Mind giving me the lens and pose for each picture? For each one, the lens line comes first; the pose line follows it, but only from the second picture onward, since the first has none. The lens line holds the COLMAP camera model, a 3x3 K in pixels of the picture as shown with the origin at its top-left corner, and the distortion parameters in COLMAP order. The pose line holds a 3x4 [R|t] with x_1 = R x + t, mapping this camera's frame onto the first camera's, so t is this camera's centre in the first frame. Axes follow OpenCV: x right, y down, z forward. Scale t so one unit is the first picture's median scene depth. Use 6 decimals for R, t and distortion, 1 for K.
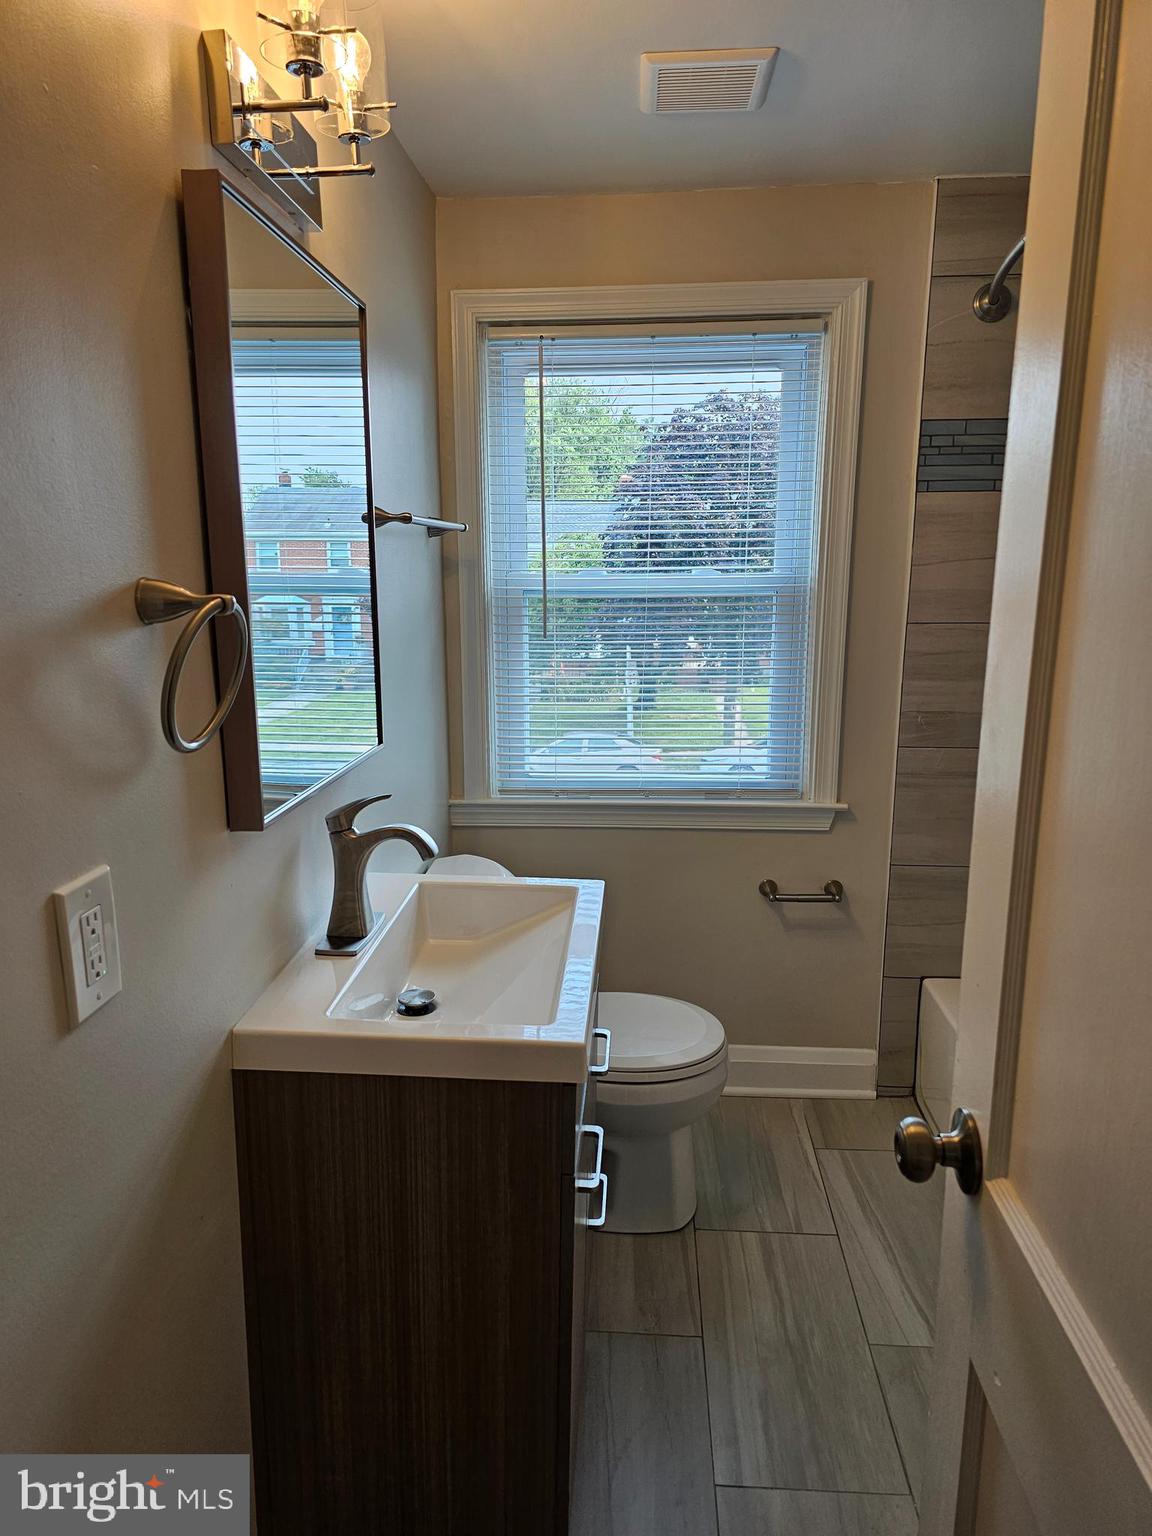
lens RADIAL K [[1033.0, 0, 571.8], [0, 1033.0, 774.0], [0, 0, 1]] dist [0.049932, -0.040437]
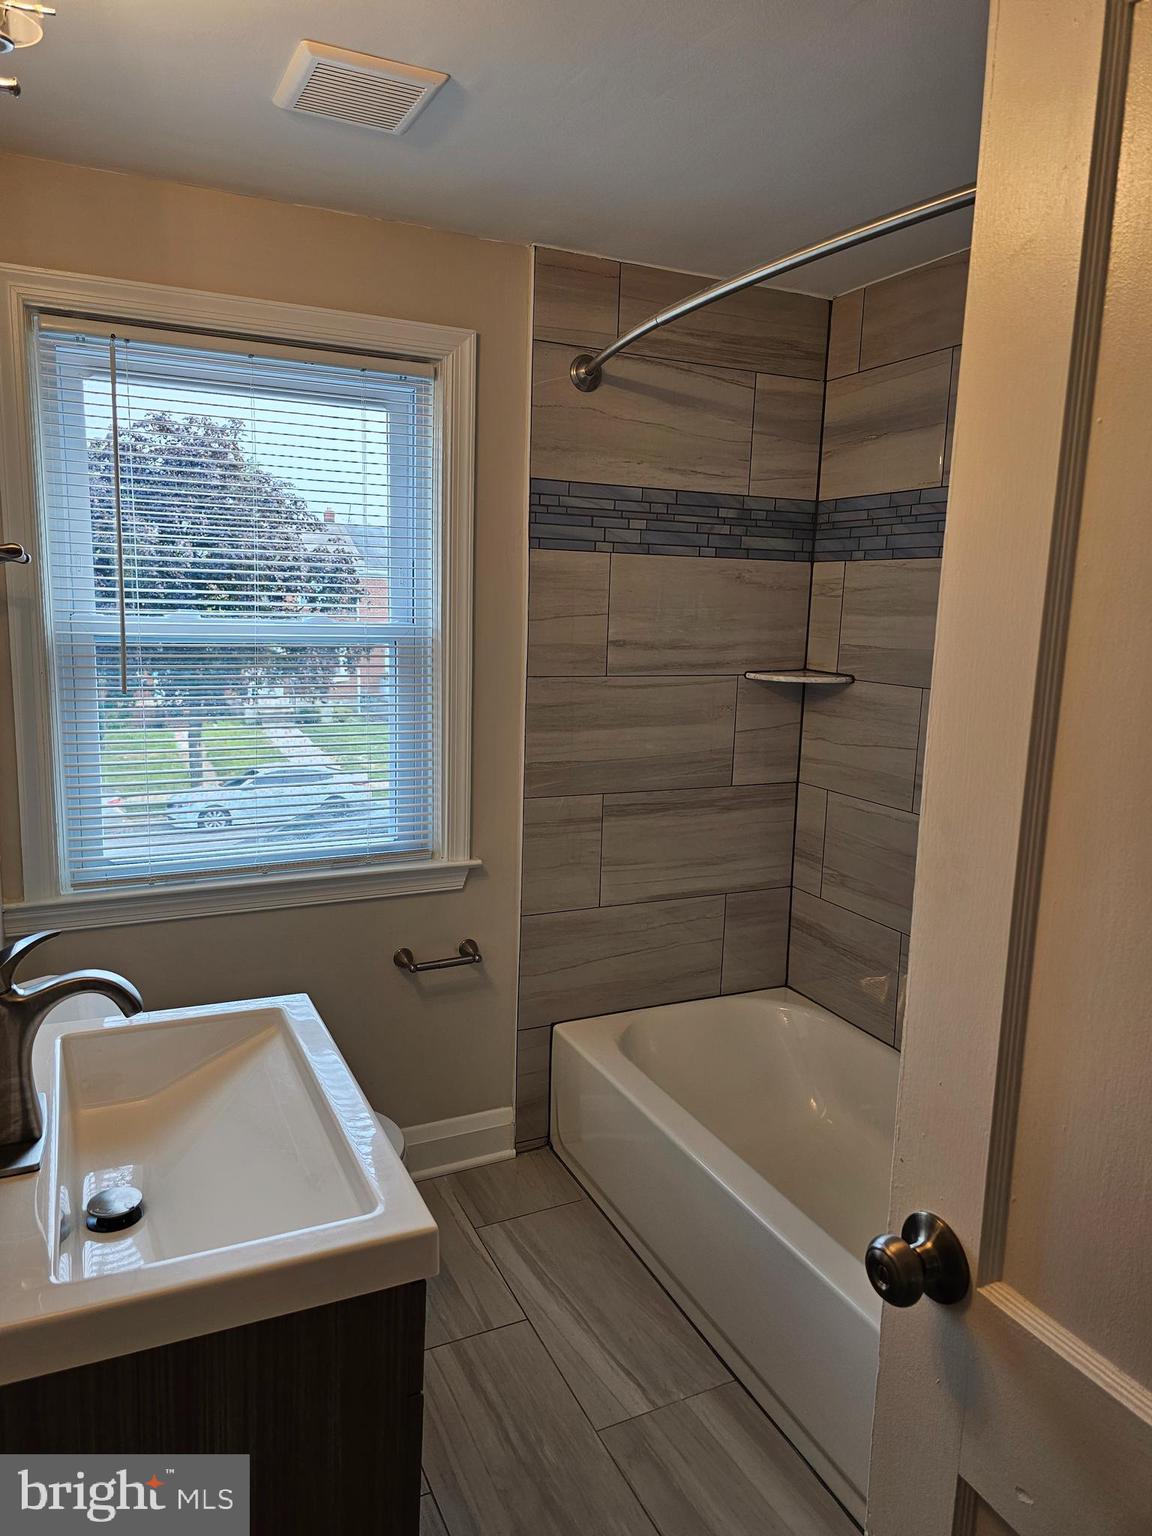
lens RADIAL K [[1033.0, 0, 574.7], [0, 1033.0, 765.6], [0, 0, 1]] dist [0.049932, -0.040437]
pose [[0.869895, -0.050910, 0.490602, -0.131066], [0.069779, 0.997357, -0.020229, -0.034426], [-0.488275, 0.051831, 0.871149, 0.107486]]
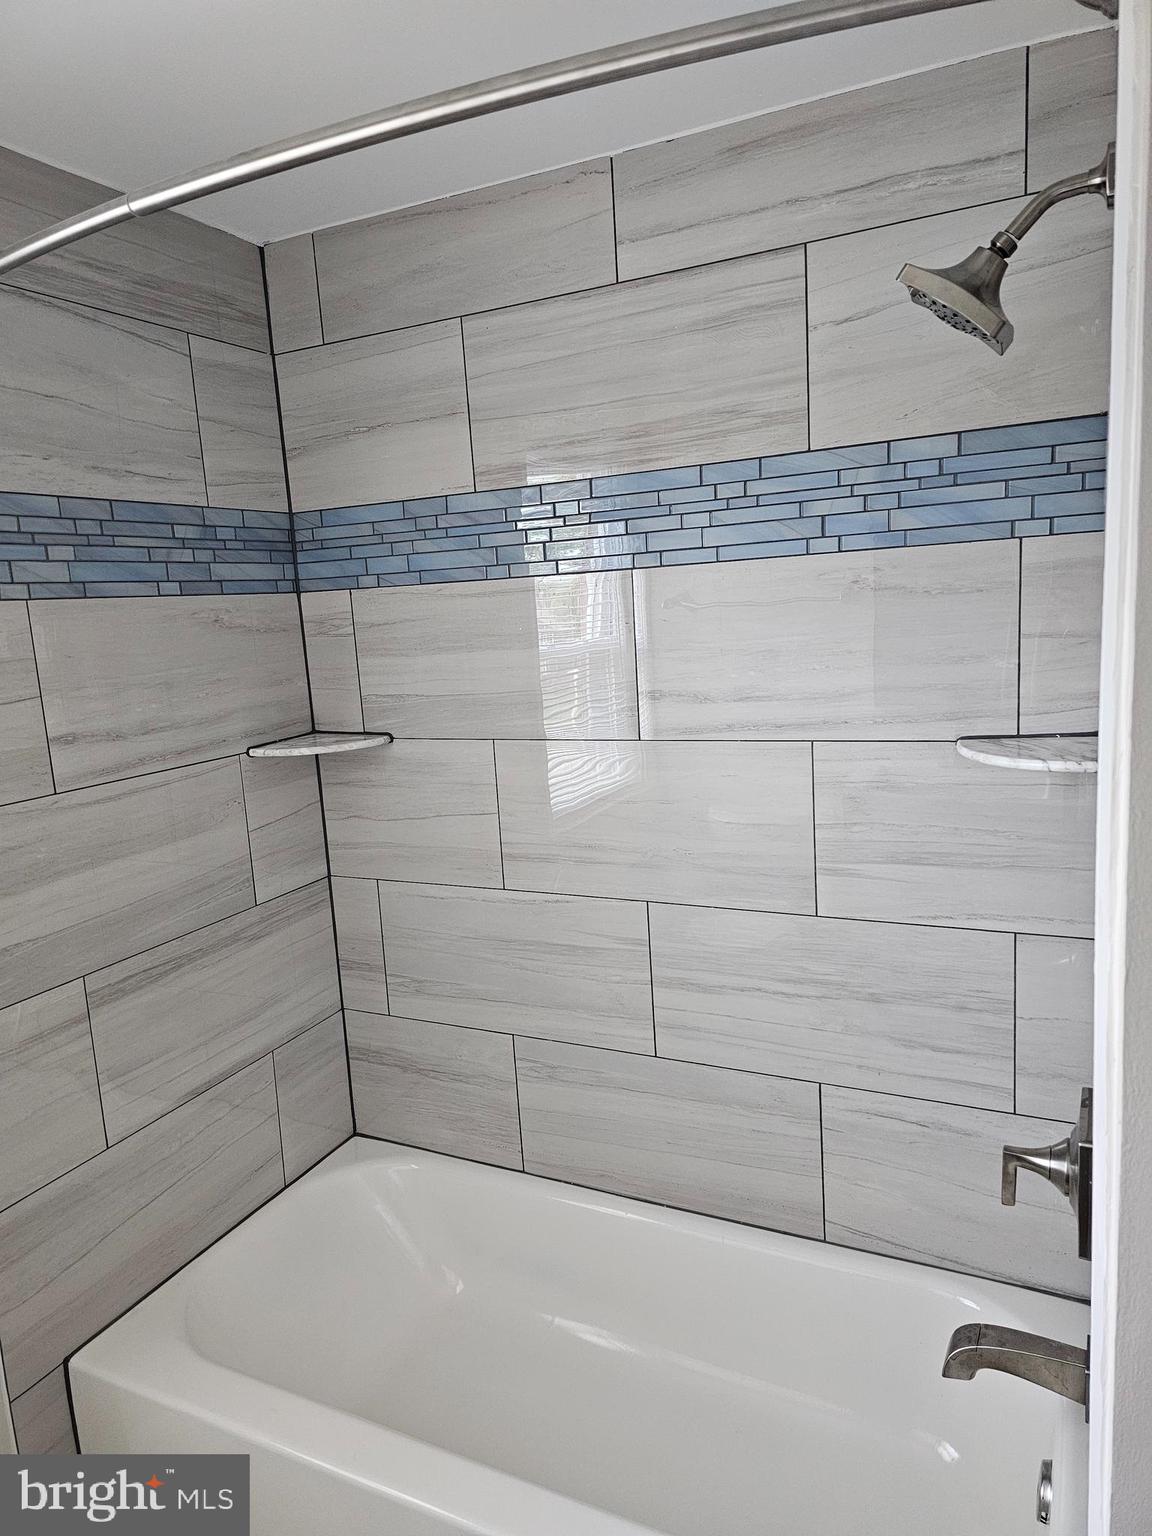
lens RADIAL K [[1033.0, 0, 582.1], [0, 1033.0, 770.8], [0, 0, 1]] dist [0.049932, -0.040437]
pose [[0.366454, -0.169511, 0.914865, -0.069326], [0.245004, 0.966143, 0.080874, -0.128286], [-0.897599, 0.194508, 0.395578, 0.426399]]
